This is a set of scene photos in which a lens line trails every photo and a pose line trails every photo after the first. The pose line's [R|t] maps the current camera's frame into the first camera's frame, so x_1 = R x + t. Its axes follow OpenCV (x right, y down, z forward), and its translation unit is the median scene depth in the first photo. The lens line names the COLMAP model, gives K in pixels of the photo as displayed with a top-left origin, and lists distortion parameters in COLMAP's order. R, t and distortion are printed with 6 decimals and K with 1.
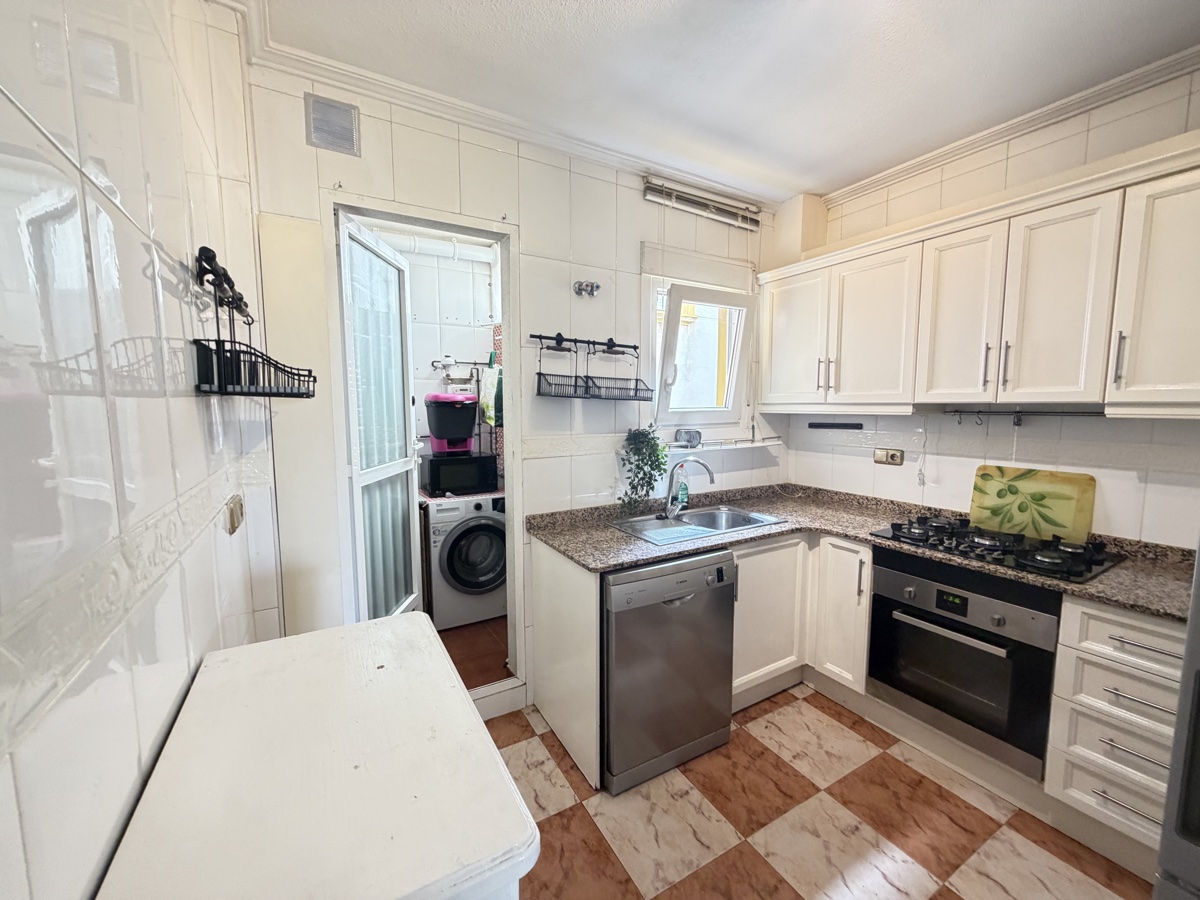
lens RADIAL K [[481.0, 0, 592.0], [0, 481.0, 453.7], [0, 0, 1]] dist [0.002244, -0.000296]
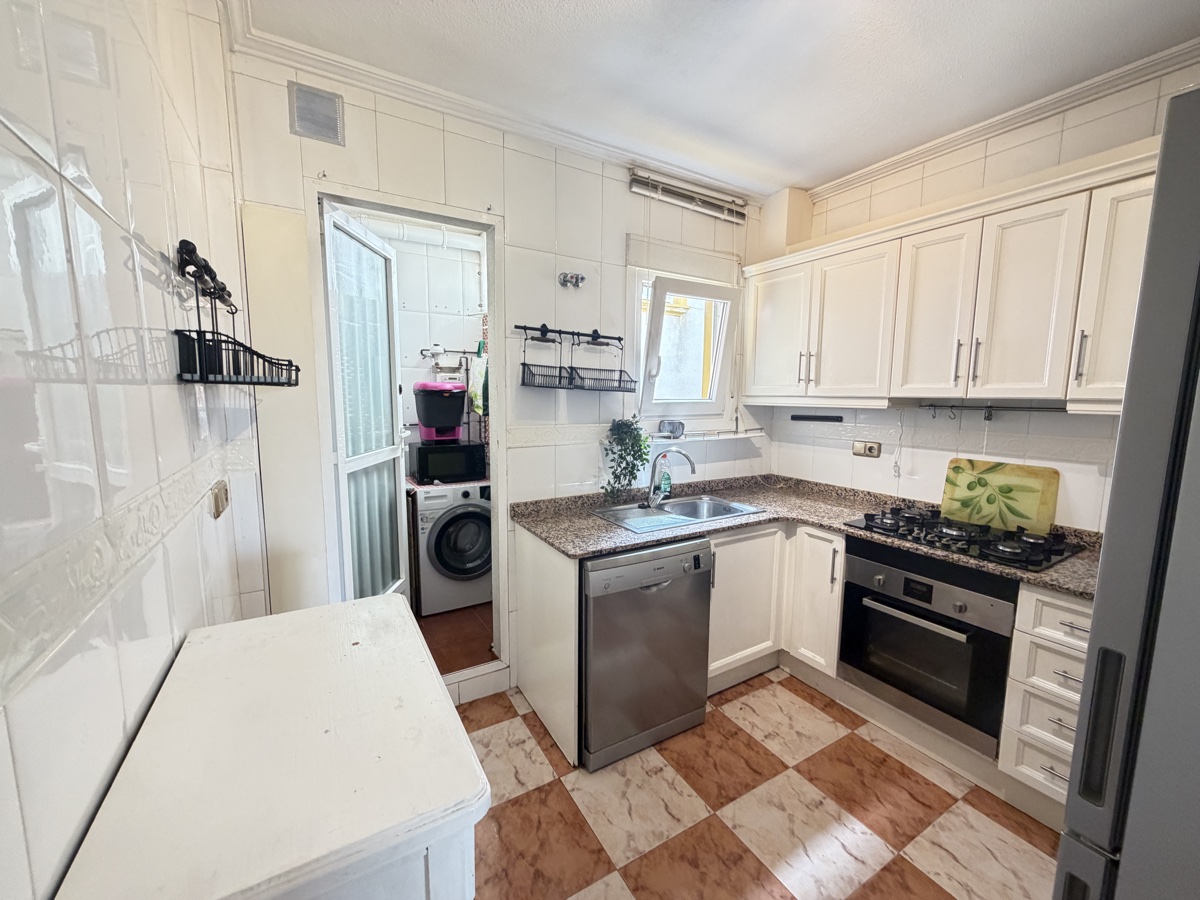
lens RADIAL K [[481.0, 0, 591.6], [0, 481.0, 454.0], [0, 0, 1]] dist [0.002244, -0.000296]
pose [[0.999900, 0.009416, 0.010581, 0.028383], [-0.009655, 0.999695, 0.022729, -0.001409], [-0.010364, -0.022829, 0.999686, -0.024046]]
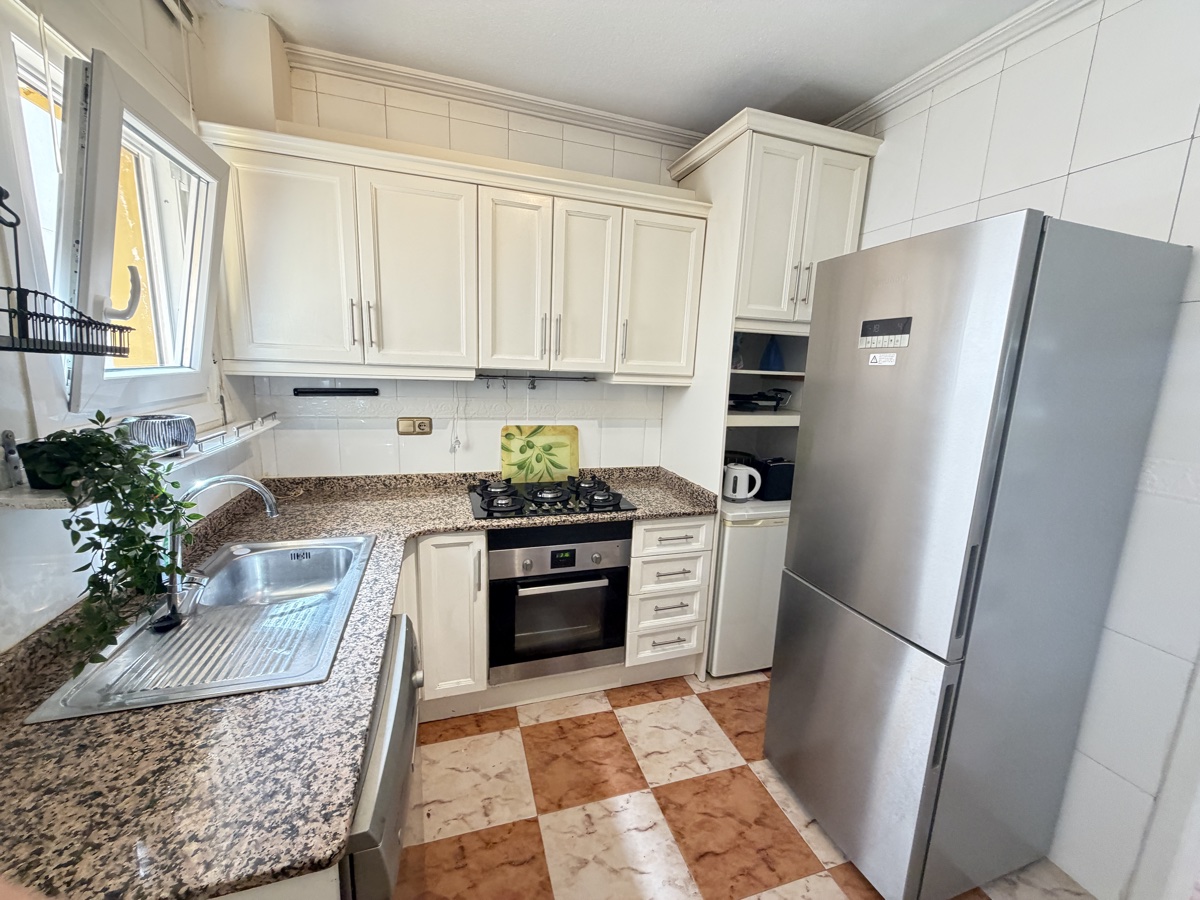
lens RADIAL K [[481.0, 0, 595.6], [0, 481.0, 453.0], [0, 0, 1]] dist [0.002244, -0.000296]
pose [[0.201380, -0.167238, 0.965131, -0.234084], [0.060742, 0.985553, 0.158103, -0.087860], [-0.977628, 0.026785, 0.208629, 0.679888]]
